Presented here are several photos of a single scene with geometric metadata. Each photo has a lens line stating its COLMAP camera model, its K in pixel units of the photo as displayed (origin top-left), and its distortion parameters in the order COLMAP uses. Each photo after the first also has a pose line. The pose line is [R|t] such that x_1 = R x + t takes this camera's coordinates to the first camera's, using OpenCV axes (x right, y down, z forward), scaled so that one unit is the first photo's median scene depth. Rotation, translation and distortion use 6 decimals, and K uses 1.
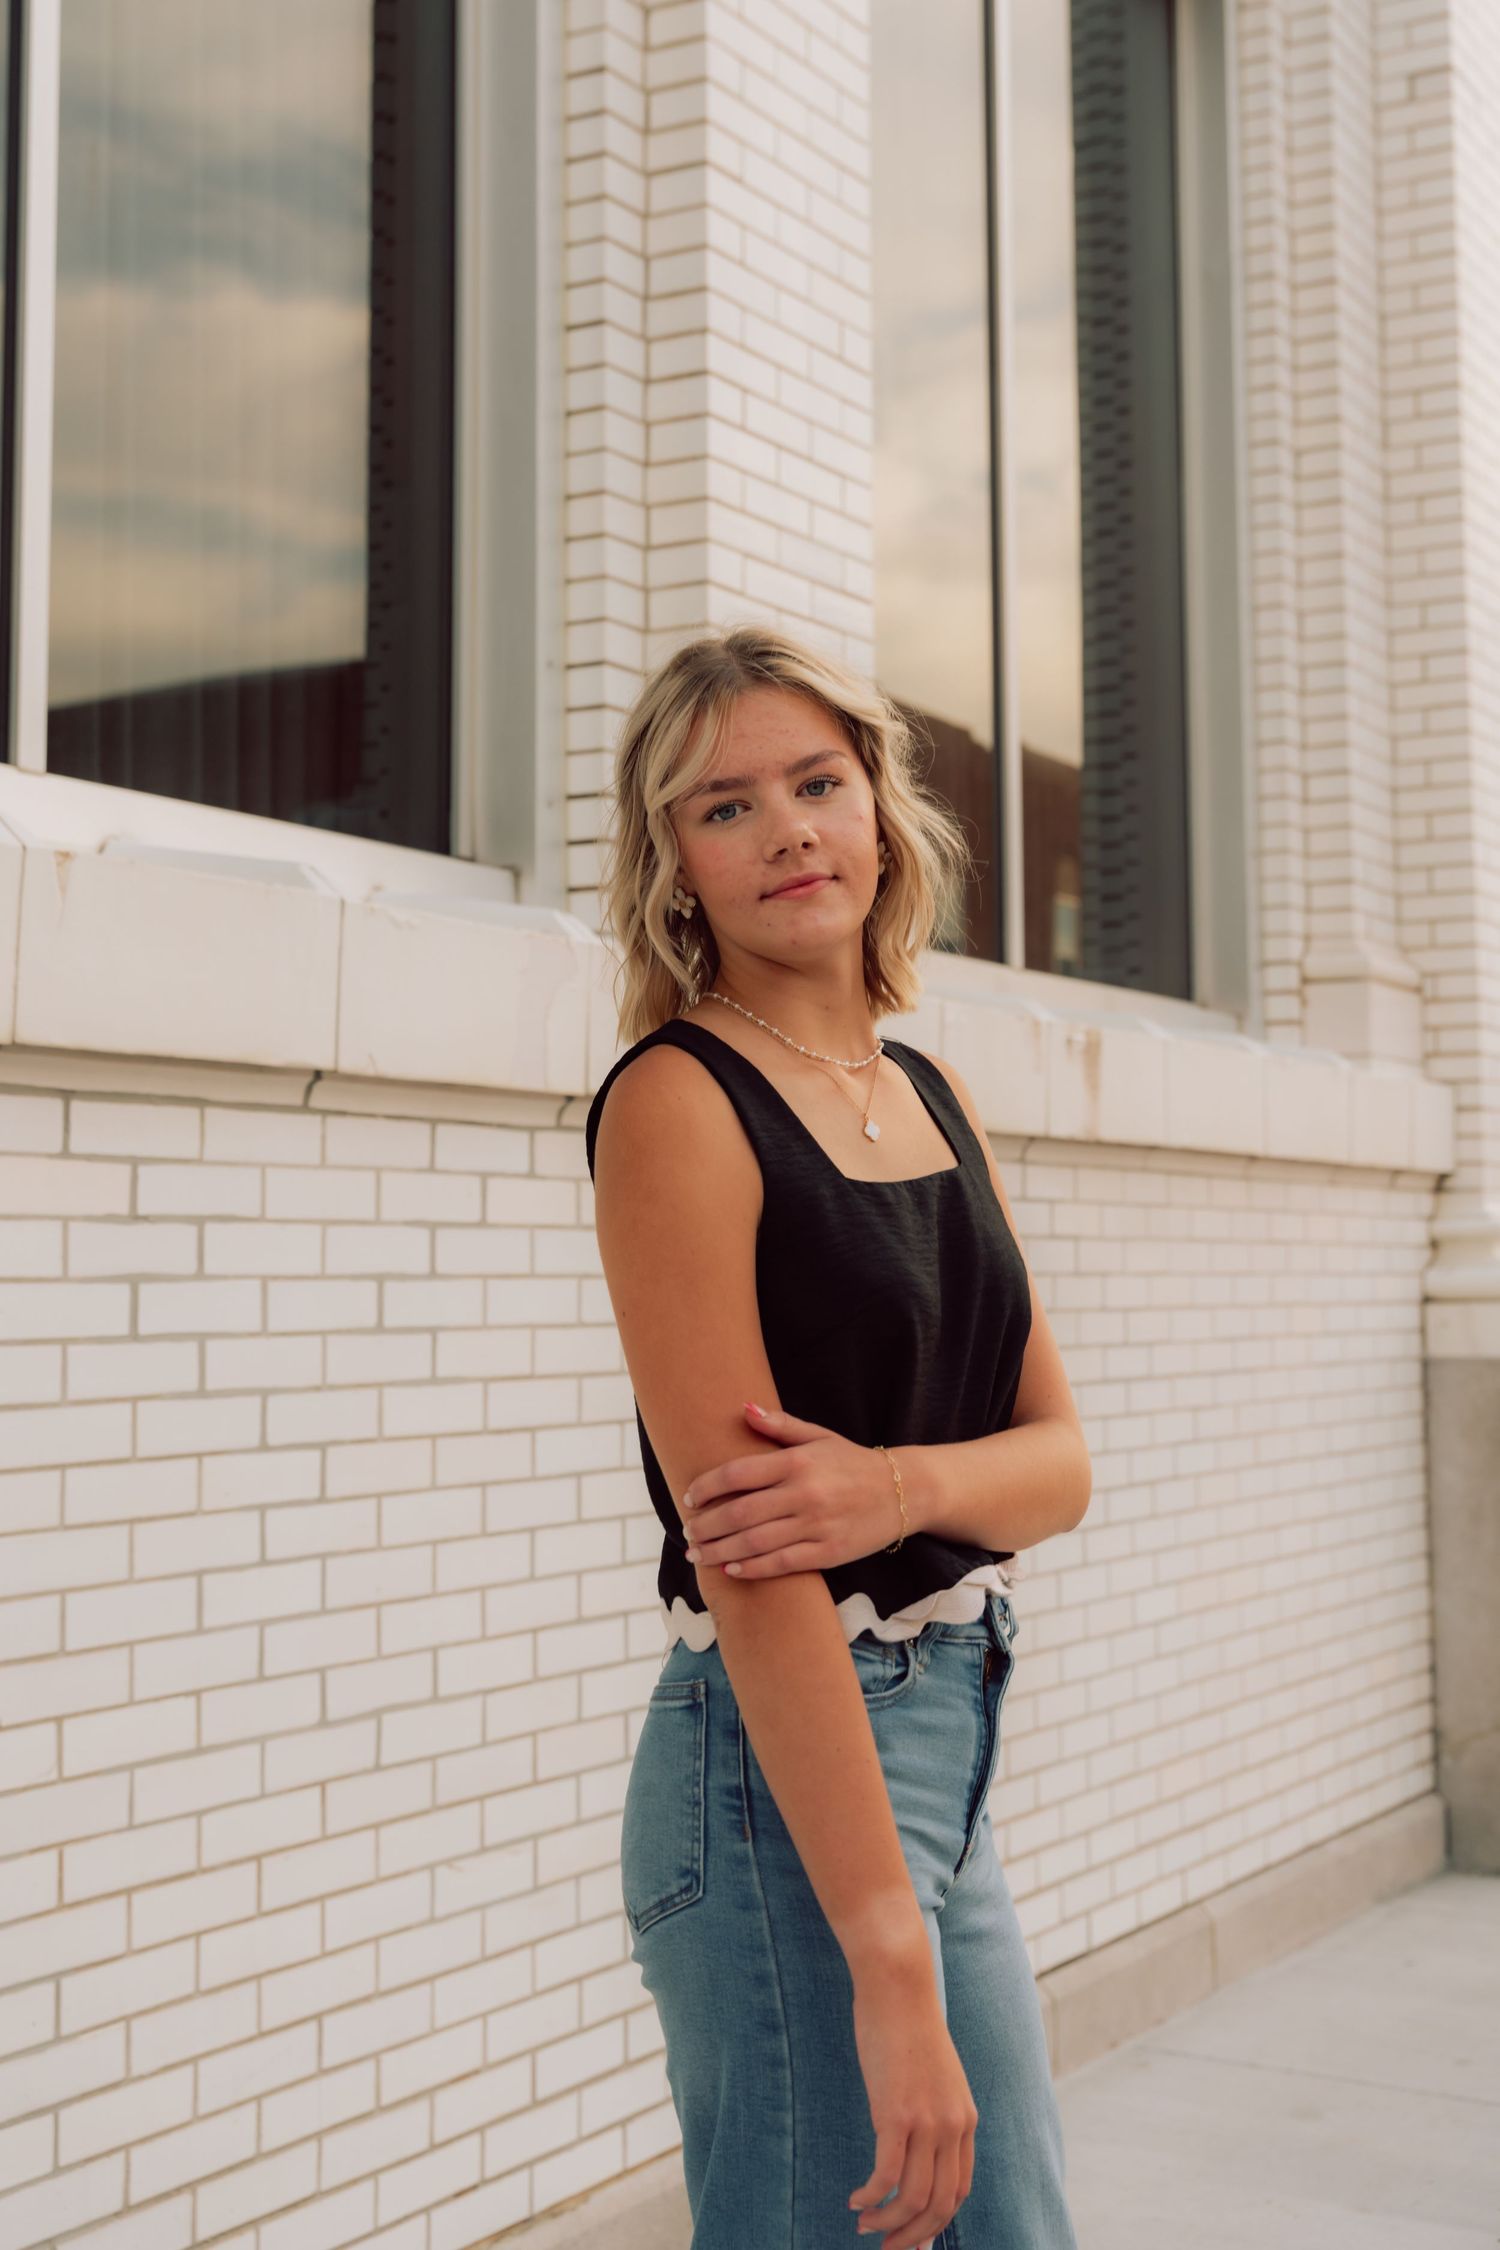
lens RADIAL K [[3062.7, 0, 681.2], [0, 3062.7, 993.7], [0, 0, 1]] dist [0.016021, 0.000000]
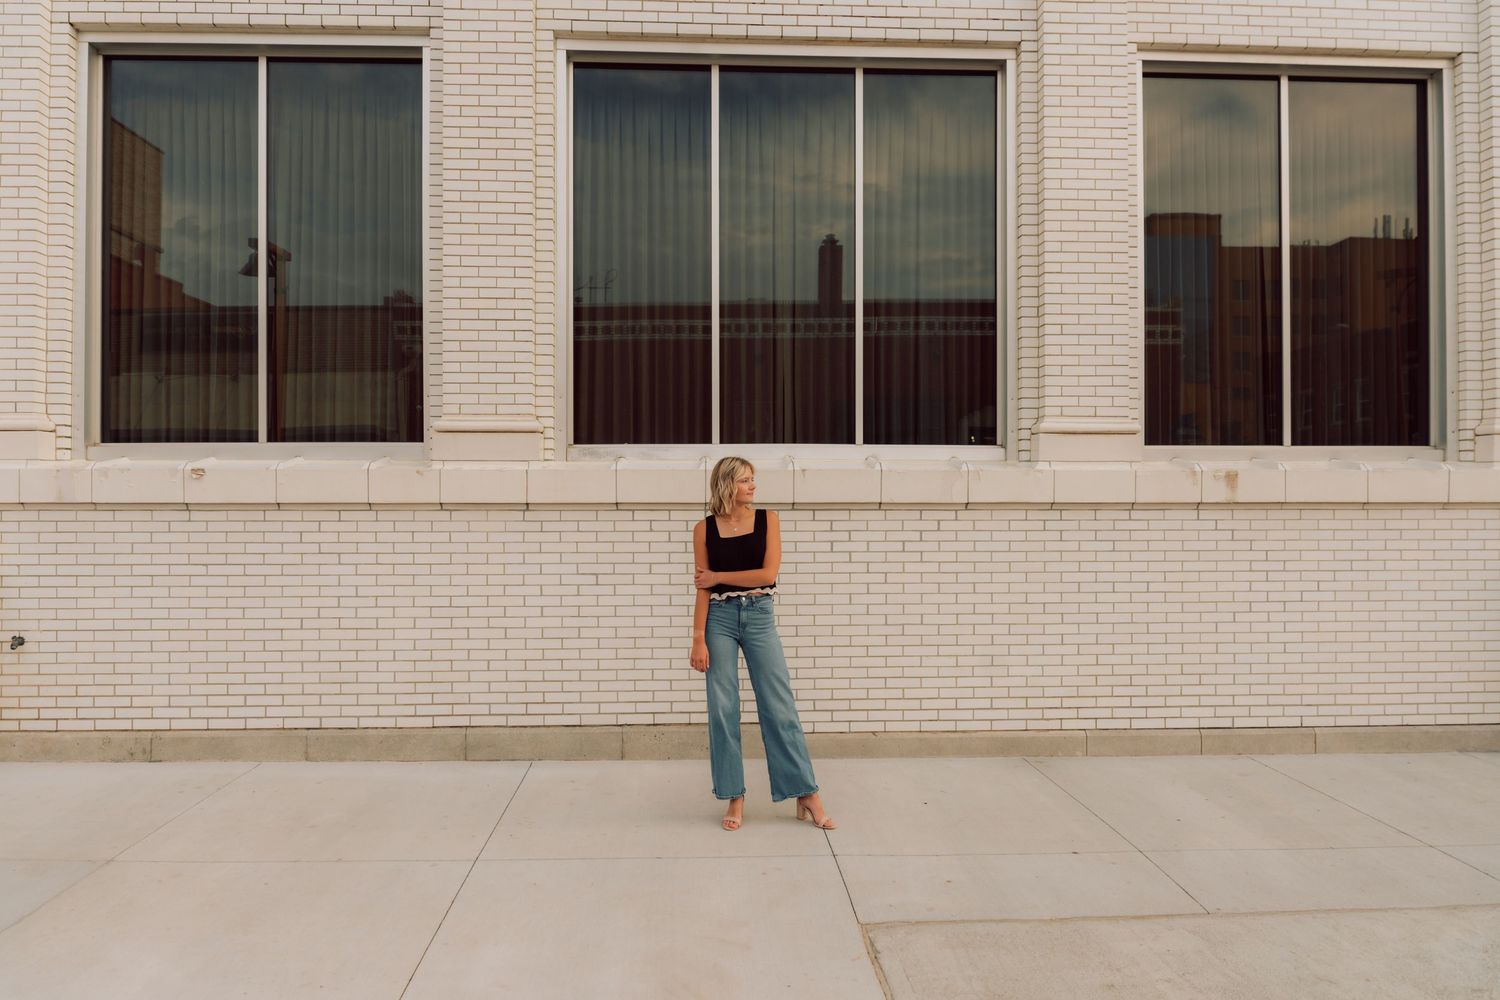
lens RADIAL K [[1037.1, 0, 752.5], [0, 1037.1, 501.2], [0, 0, 1]] dist [-0.005007, -0.007012]
pose [[0.560243, -0.000163, -0.828329, 0.948596], [0.074236, 0.995986, 0.050013, -0.063148], [0.824995, -0.089511, 0.558006, -0.136200]]
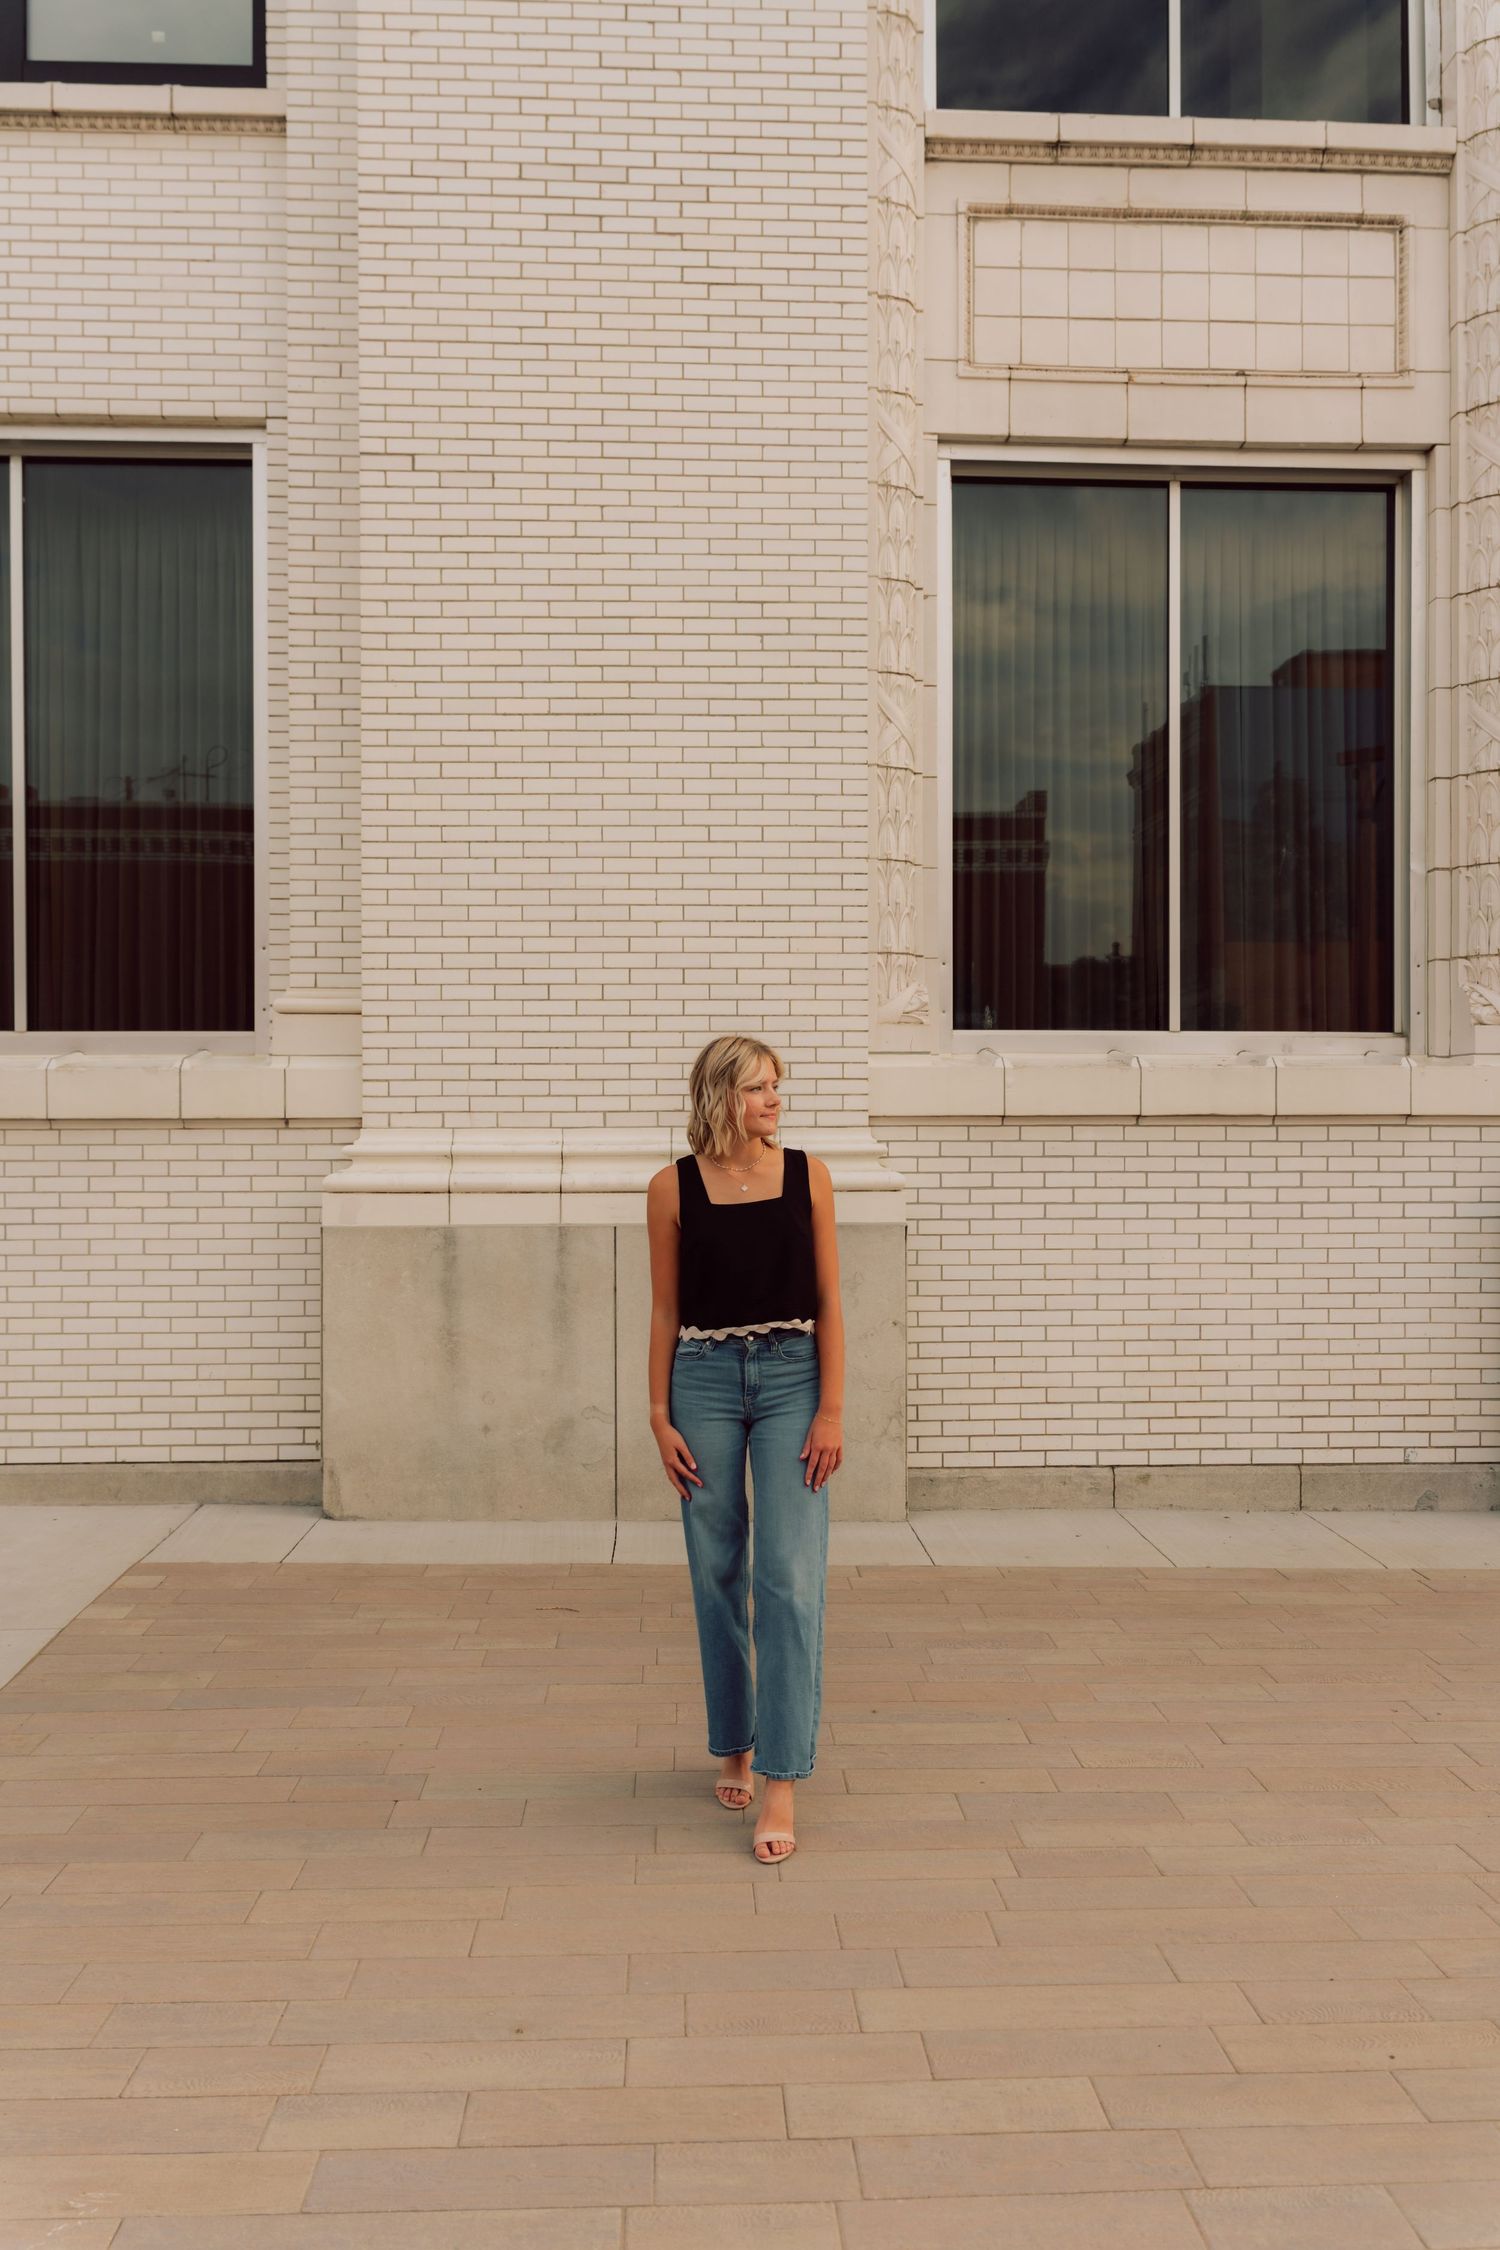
lens RADIAL K [[1605.3, 0, 750.1], [0, 1605.3, 1122.3], [0, 0, 1]] dist [0.017513, -0.015856]
pose [[0.551133, 0.003512, -0.834410, 1.802226], [0.076344, 0.995585, 0.054616, 0.047076], [0.830918, -0.093803, 0.548431, 1.111186]]
